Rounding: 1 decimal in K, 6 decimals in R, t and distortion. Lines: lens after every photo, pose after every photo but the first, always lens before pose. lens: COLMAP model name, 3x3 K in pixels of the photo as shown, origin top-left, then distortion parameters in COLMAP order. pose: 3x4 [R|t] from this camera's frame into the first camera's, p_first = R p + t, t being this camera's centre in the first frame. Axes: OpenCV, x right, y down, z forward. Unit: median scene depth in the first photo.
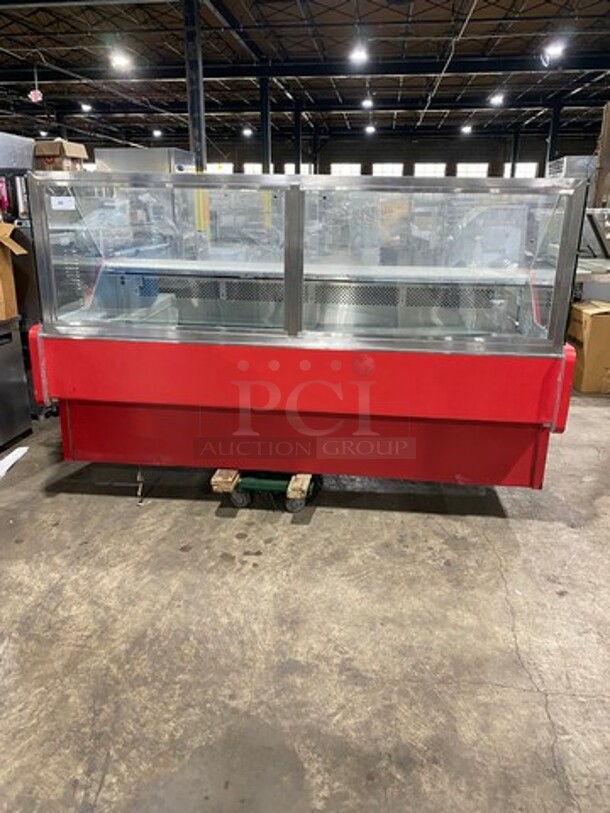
lens RADIAL K [[603.8, 0, 298.0], [0, 603.8, 395.7], [0, 0, 1]] dist [0.011840, 0.006281]
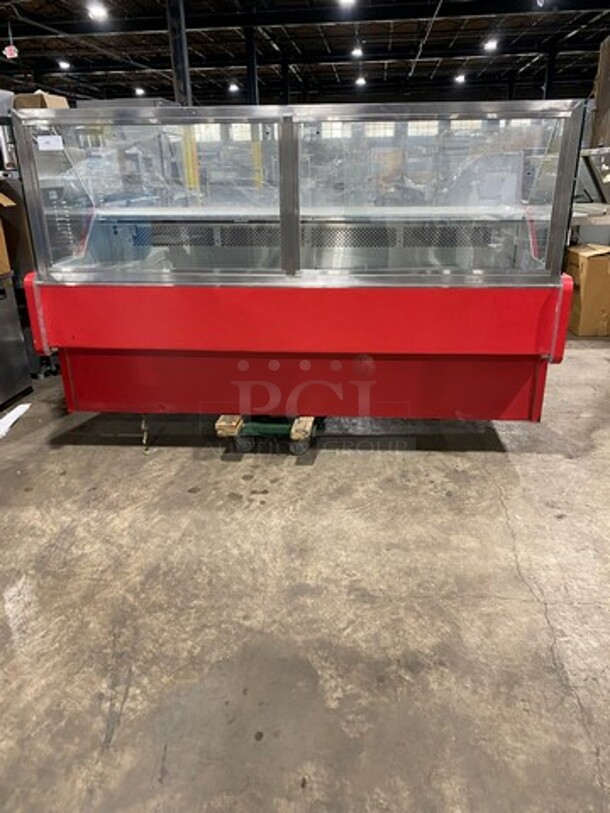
lens RADIAL K [[601.9, 0, 305.0], [0, 601.9, 406.5], [0, 0, 1]] dist [0.024149, -0.009920]
pose [[0.999305, -0.034705, 0.013575, -0.006217], [0.033651, 0.996880, 0.071395, 0.044926], [-0.016010, -0.070888, 0.997356, -0.007439]]
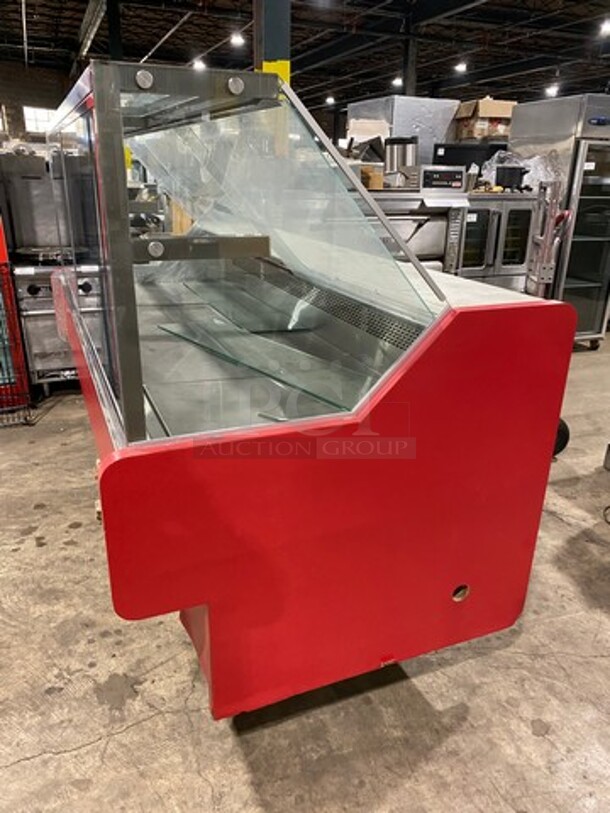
lens RADIAL K [[603.8, 0, 298.0], [0, 603.8, 395.7], [0, 0, 1]] dist [0.011840, 0.006281]
pose [[0.488883, 0.305234, -0.817206, 0.811423], [-0.265879, 0.944353, 0.193666, -0.242684], [0.830844, 0.122598, 0.542834, 0.770148]]
